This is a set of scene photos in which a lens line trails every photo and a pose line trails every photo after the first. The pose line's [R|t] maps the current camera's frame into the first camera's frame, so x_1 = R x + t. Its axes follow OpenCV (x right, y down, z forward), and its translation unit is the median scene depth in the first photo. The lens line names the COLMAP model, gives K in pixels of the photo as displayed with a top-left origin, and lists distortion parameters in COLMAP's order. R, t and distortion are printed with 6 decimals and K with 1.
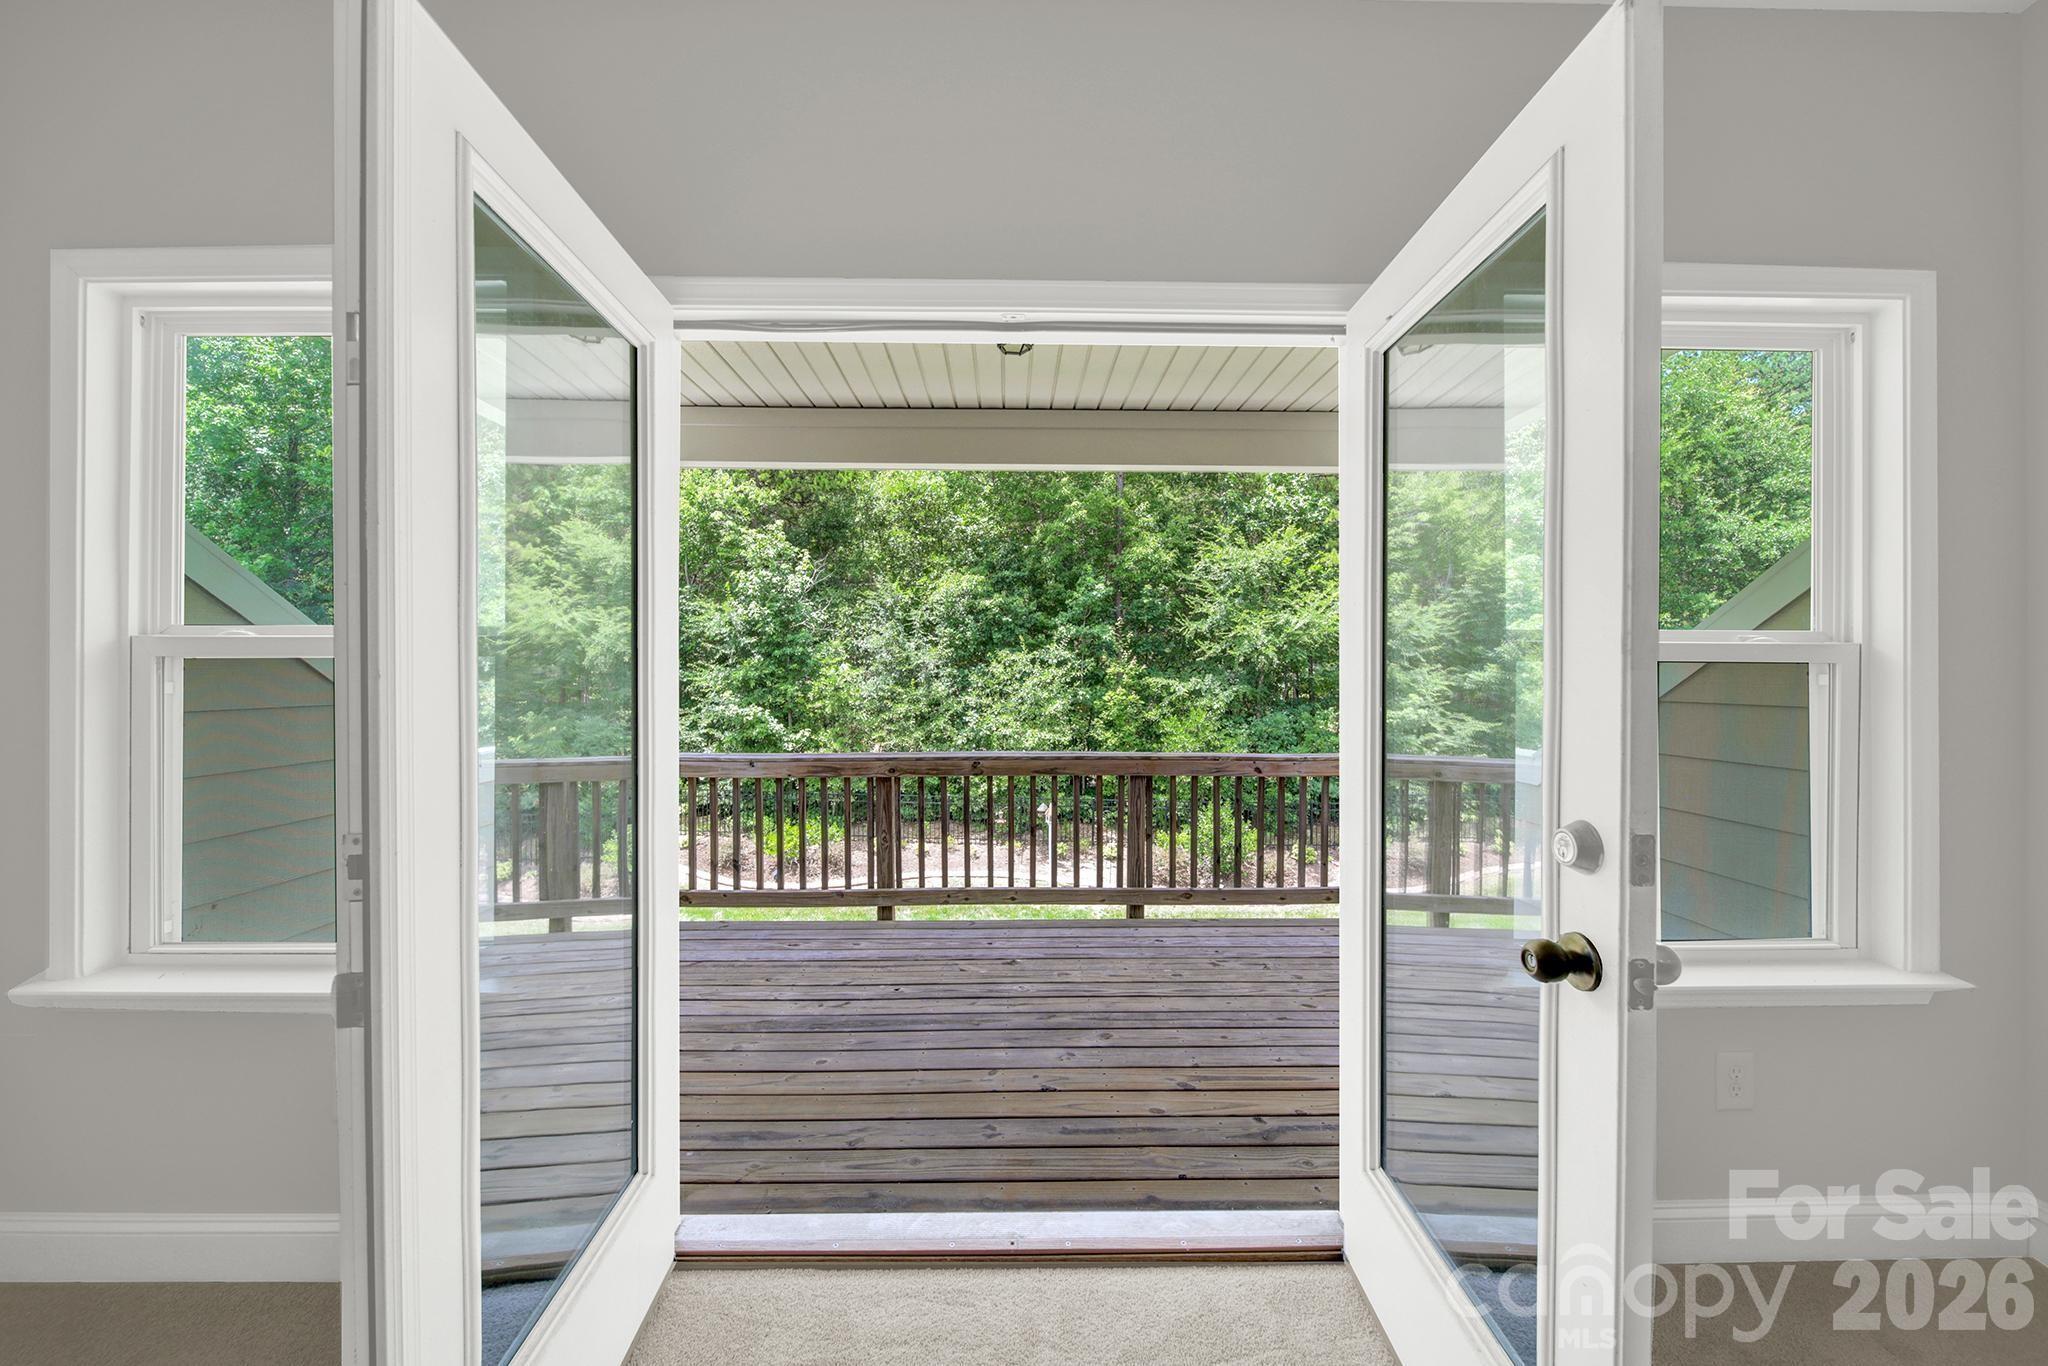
lens RADIAL K [[741.8, 0, 1040.9], [0, 741.8, 677.7], [0, 0, 1]] dist [-0.005611, 0.000083]
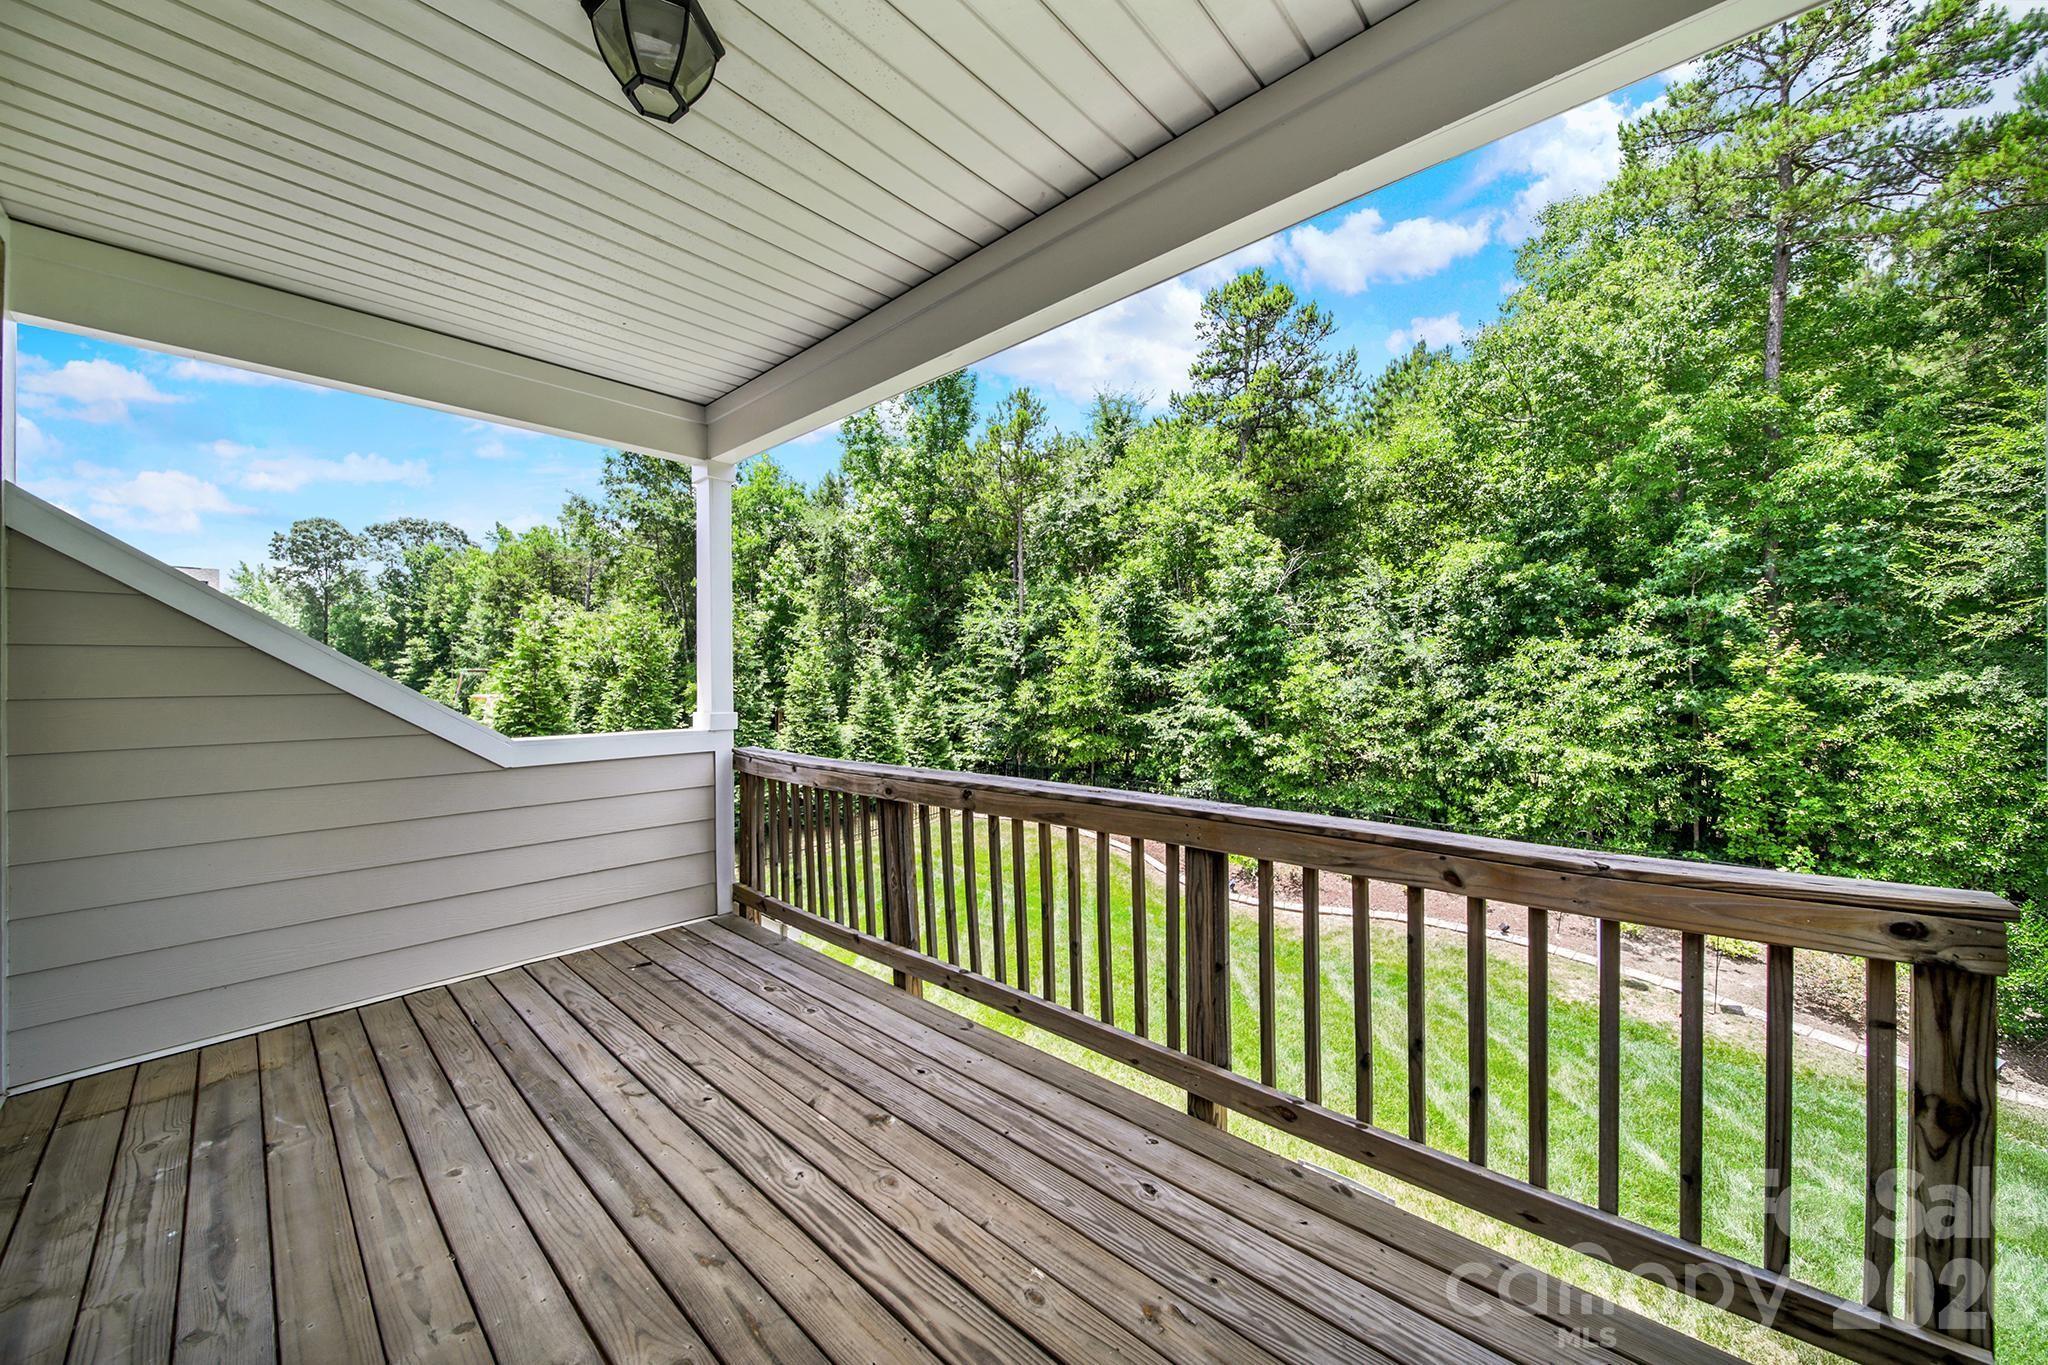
lens RADIAL K [[741.8, 0, 1000.1], [0, 741.8, 673.7], [0, 0, 1]] dist [-0.005611, 0.000083]
pose [[0.722874, -0.009873, -0.690910, 0.070673], [0.004662, 0.999945, -0.009411, 0.002460], [0.690965, 0.003582, 0.722880, 0.093853]]
